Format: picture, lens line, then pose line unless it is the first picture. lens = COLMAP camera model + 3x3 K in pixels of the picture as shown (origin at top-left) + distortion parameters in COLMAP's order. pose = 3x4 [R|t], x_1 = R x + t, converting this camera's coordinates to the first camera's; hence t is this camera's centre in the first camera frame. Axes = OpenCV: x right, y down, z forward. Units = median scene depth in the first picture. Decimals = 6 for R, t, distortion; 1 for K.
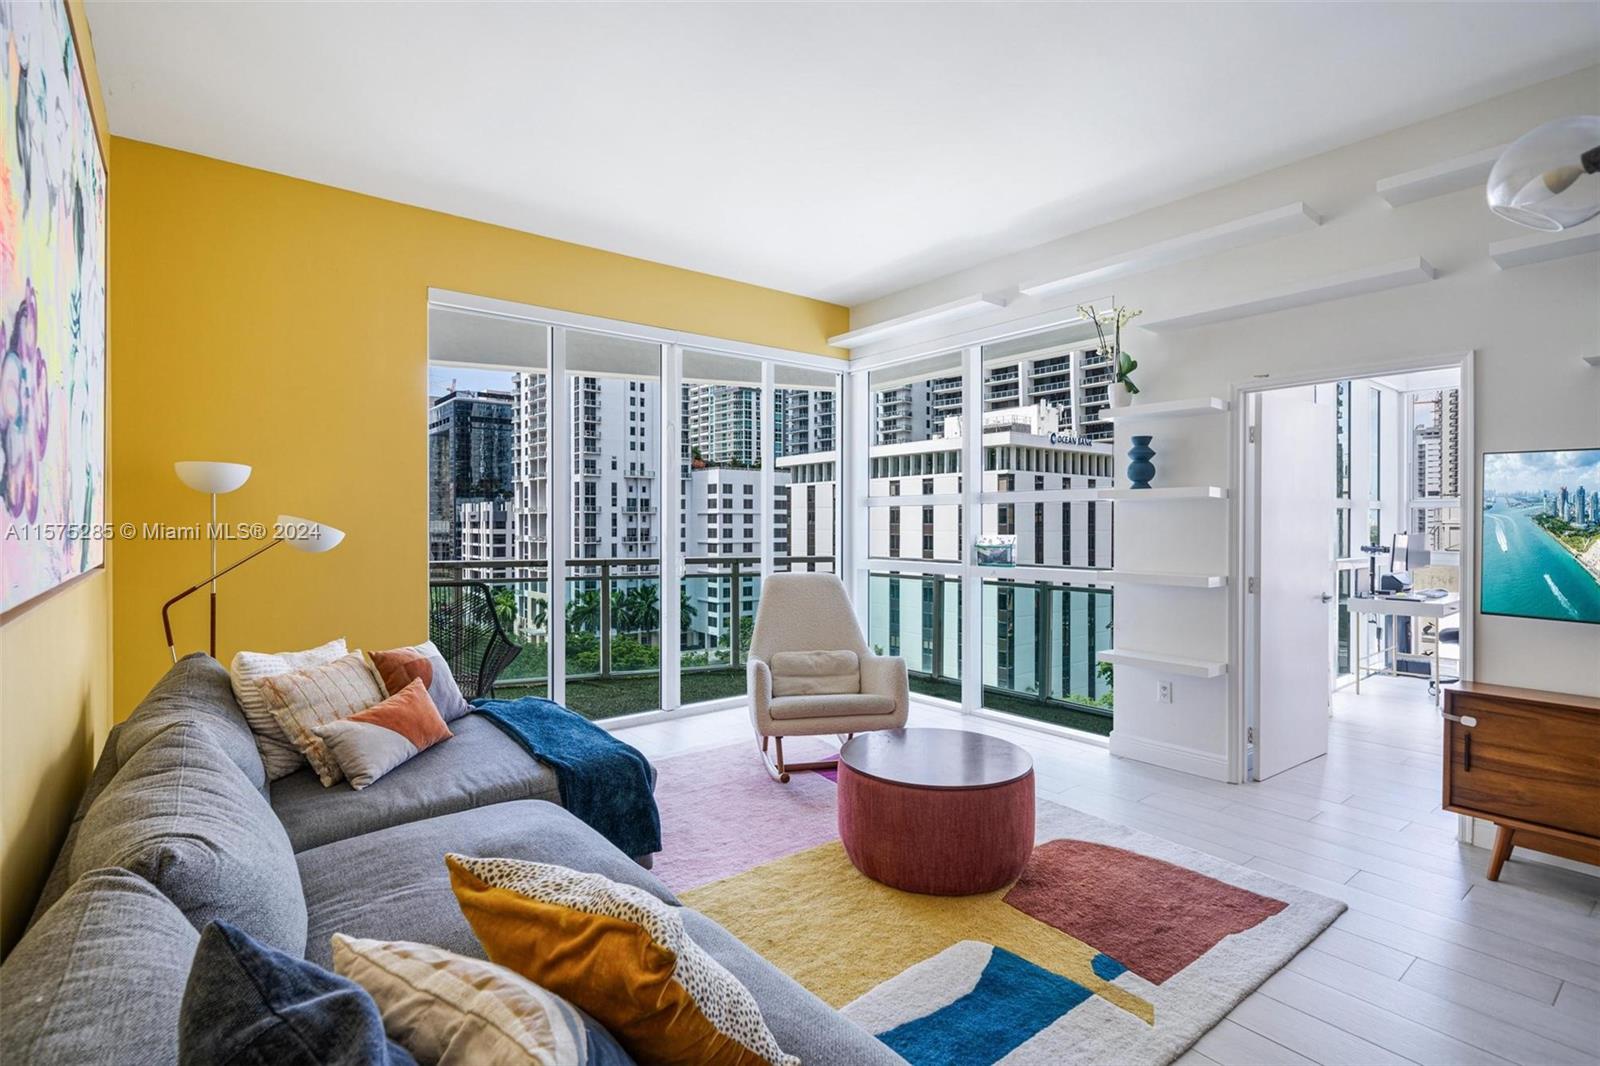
lens RADIAL K [[765.1, 0, 800.3], [0, 765.1, 520.6], [0, 0, 1]] dist [0.002571, 0.000803]
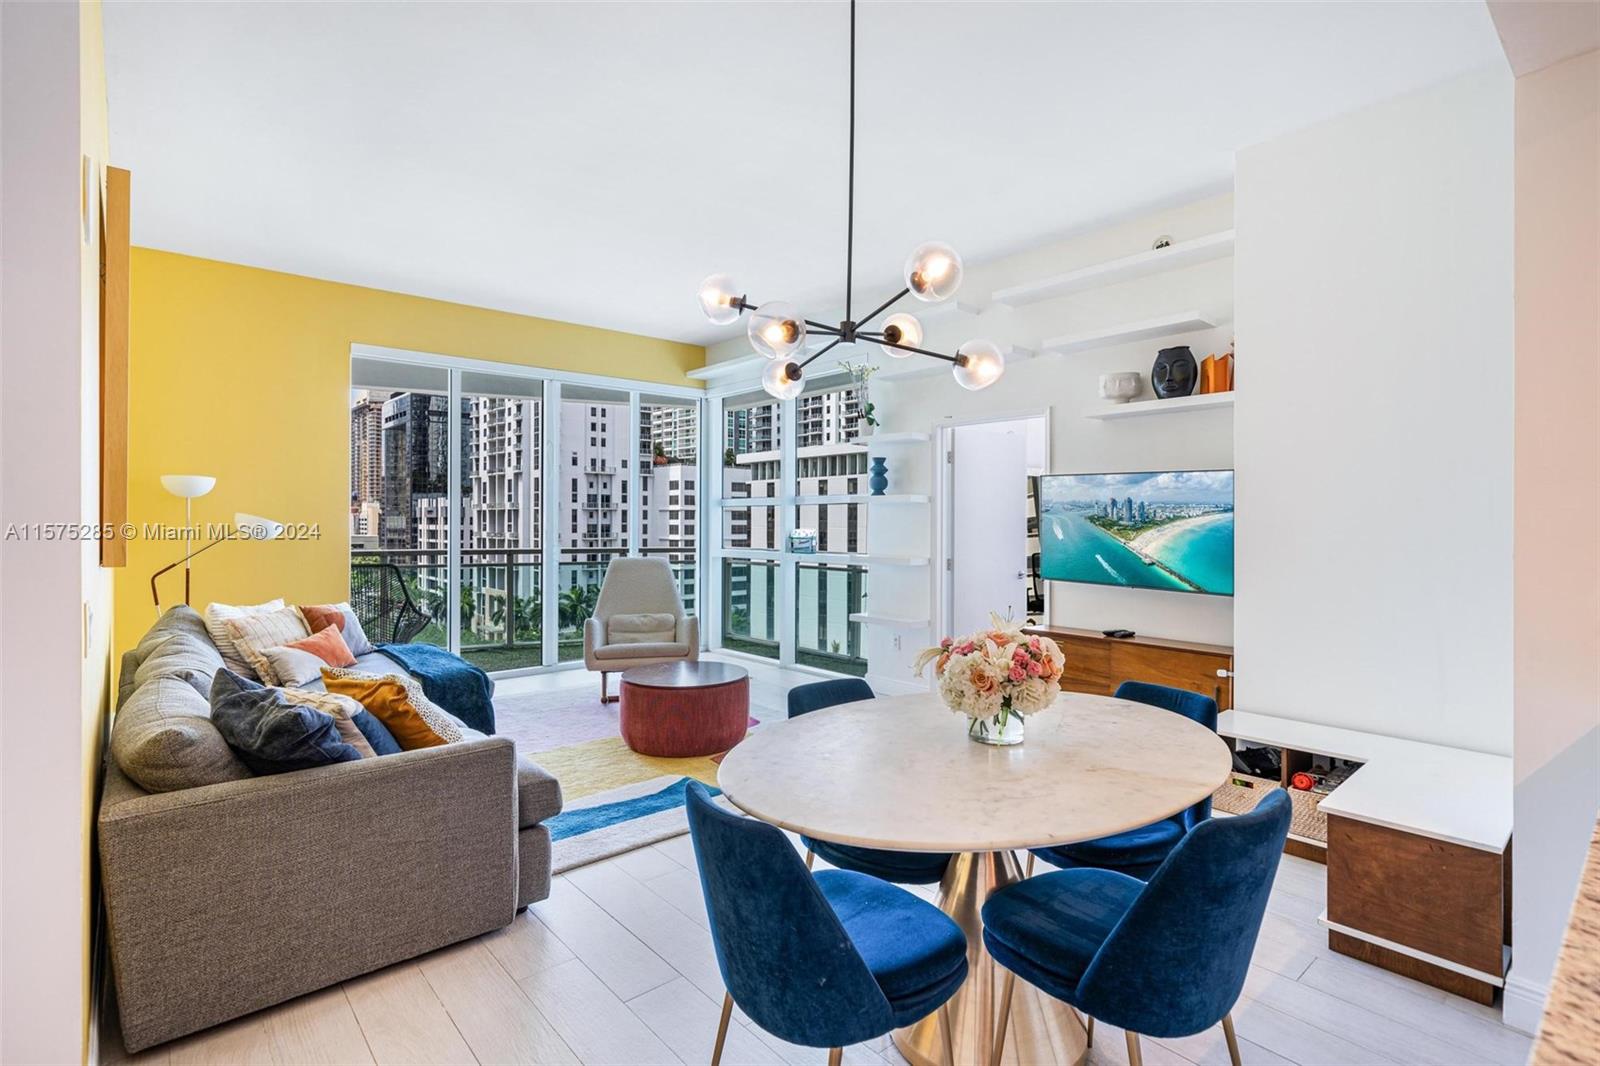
lens RADIAL K [[765.1, 0, 803.2], [0, 765.1, 523.6], [0, 0, 1]] dist [0.002571, 0.000803]
pose [[0.999035, 0.002442, 0.043845, 0.246281], [-0.002815, 0.999960, 0.008464, -0.002408], [-0.043823, -0.008580, 0.999002, -0.372277]]
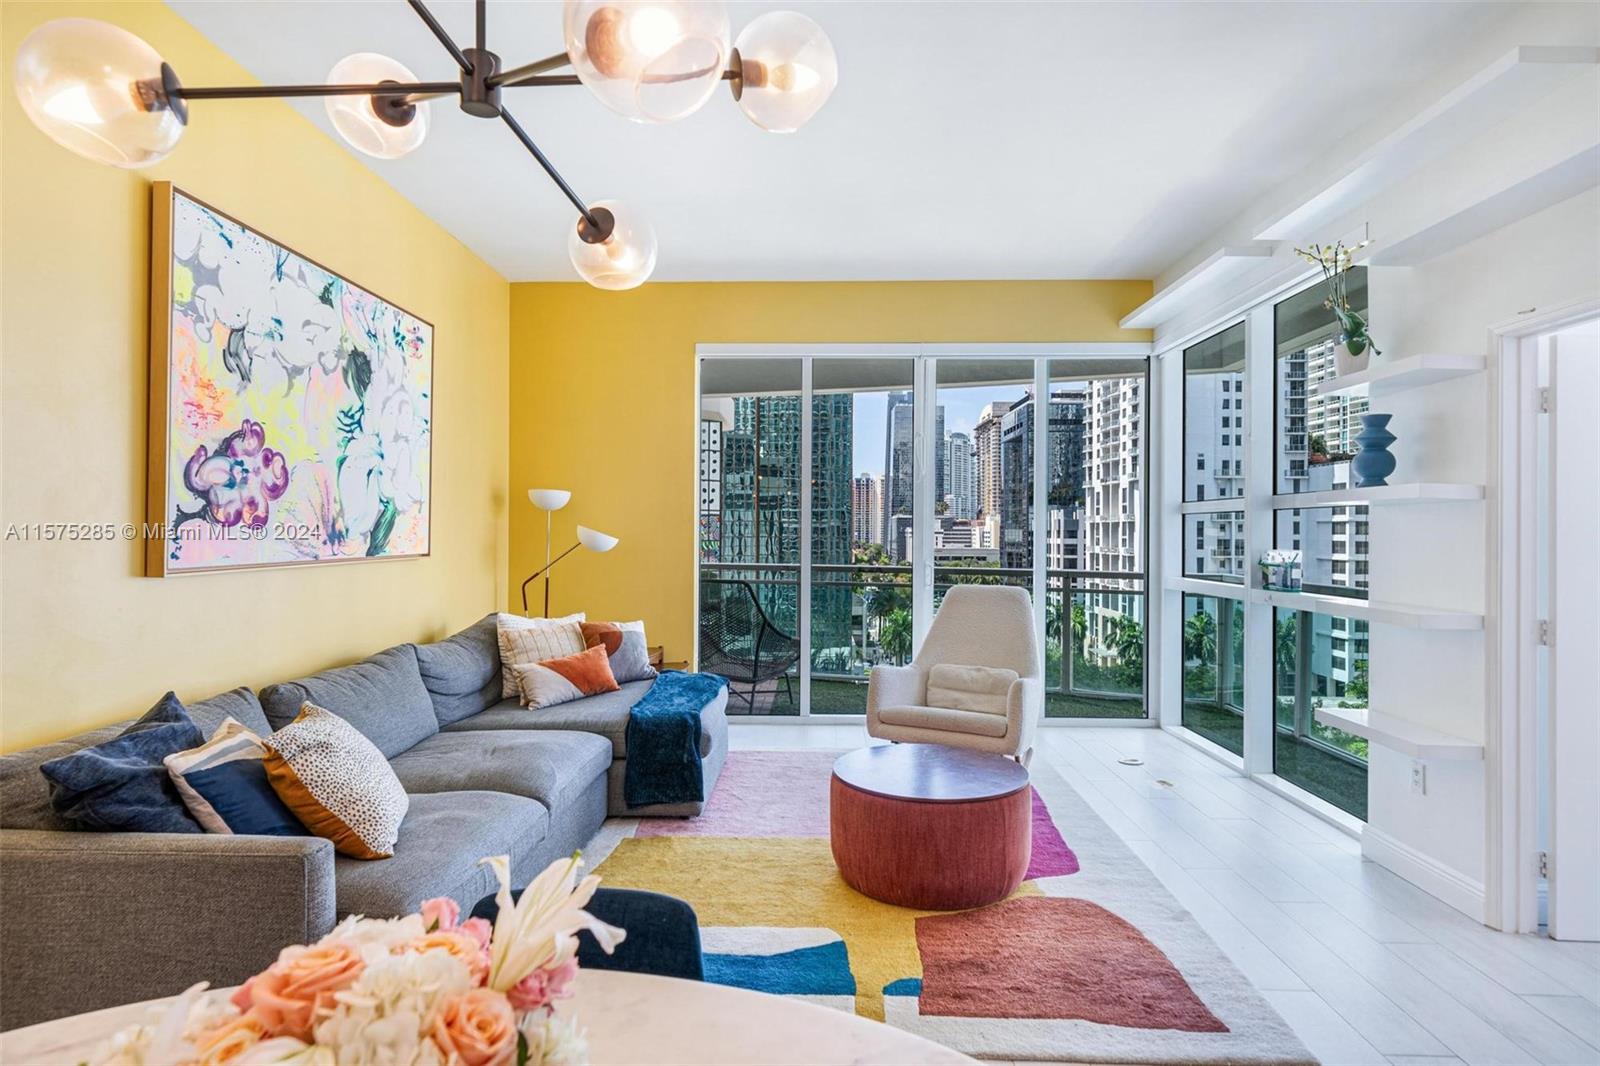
lens RADIAL K [[847.9, 0, 801.9], [0, 847.9, 531.1], [0, 0, 1]] dist [0.009217, -0.002518]
pose [[0.769445, 0.004987, -0.638693, 0.540214], [-0.003877, 0.999988, 0.003138, -0.001876], [0.638701, 0.000062, 0.769455, 0.044030]]
